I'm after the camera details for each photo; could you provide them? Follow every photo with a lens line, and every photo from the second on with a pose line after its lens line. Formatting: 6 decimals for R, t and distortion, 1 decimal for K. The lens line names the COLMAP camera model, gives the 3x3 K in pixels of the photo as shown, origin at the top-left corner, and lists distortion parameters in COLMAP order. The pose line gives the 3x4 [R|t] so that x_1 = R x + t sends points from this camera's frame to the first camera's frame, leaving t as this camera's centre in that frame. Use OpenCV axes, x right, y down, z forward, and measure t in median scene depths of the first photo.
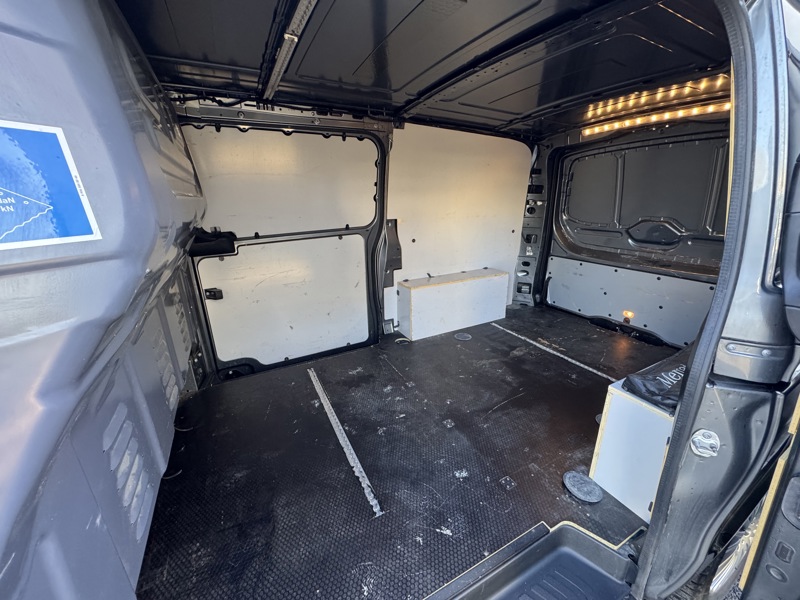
lens RADIAL K [[311.9, 0, 400.0], [0, 311.9, 300.0], [0, 0, 1]] dist [-0.016036, -0.000182]
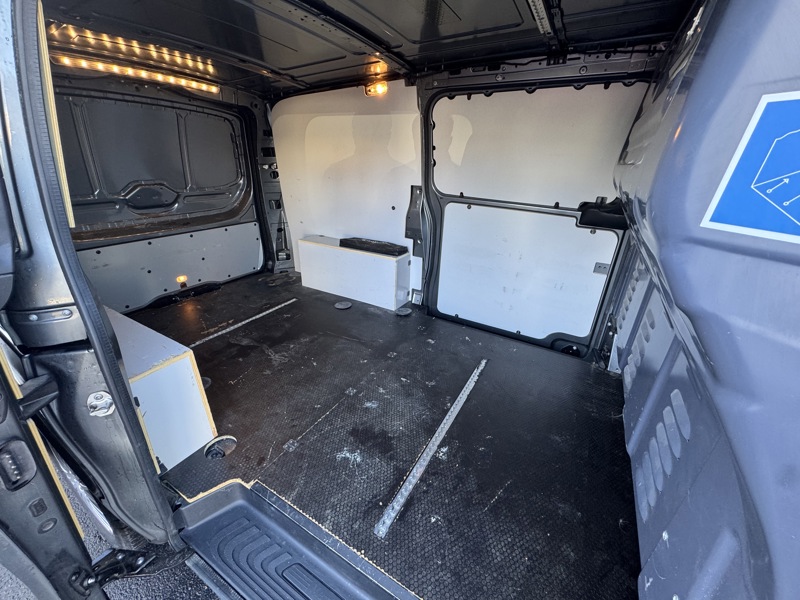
lens RADIAL K [[311.9, 0, 400.0], [0, 311.9, 300.0], [0, 0, 1]] dist [-0.016036, -0.000182]
pose [[-0.528370, -0.343117, 0.776593, -0.561898], [0.248320, 0.812247, 0.527819, -0.317607], [-0.811889, 0.471727, -0.343964, 0.988281]]
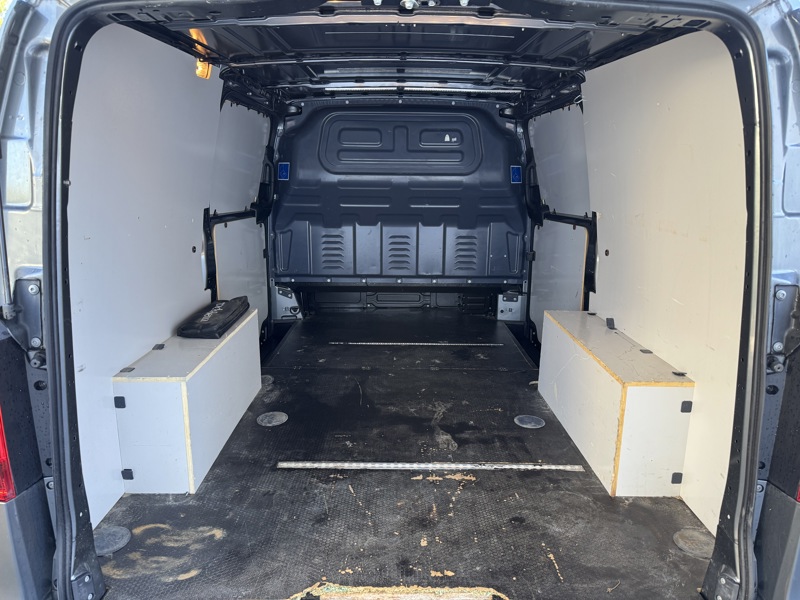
lens RADIAL K [[598.2, 0, 398.9], [0, 598.2, 311.6], [0, 0, 1]] dist [0.212039, -0.512672]
pose [[-0.461180, 0.221550, -0.859202, 1.499581], [-0.273899, 0.885491, 0.375346, -0.501388], [0.843974, 0.408437, -0.347689, 1.365955]]
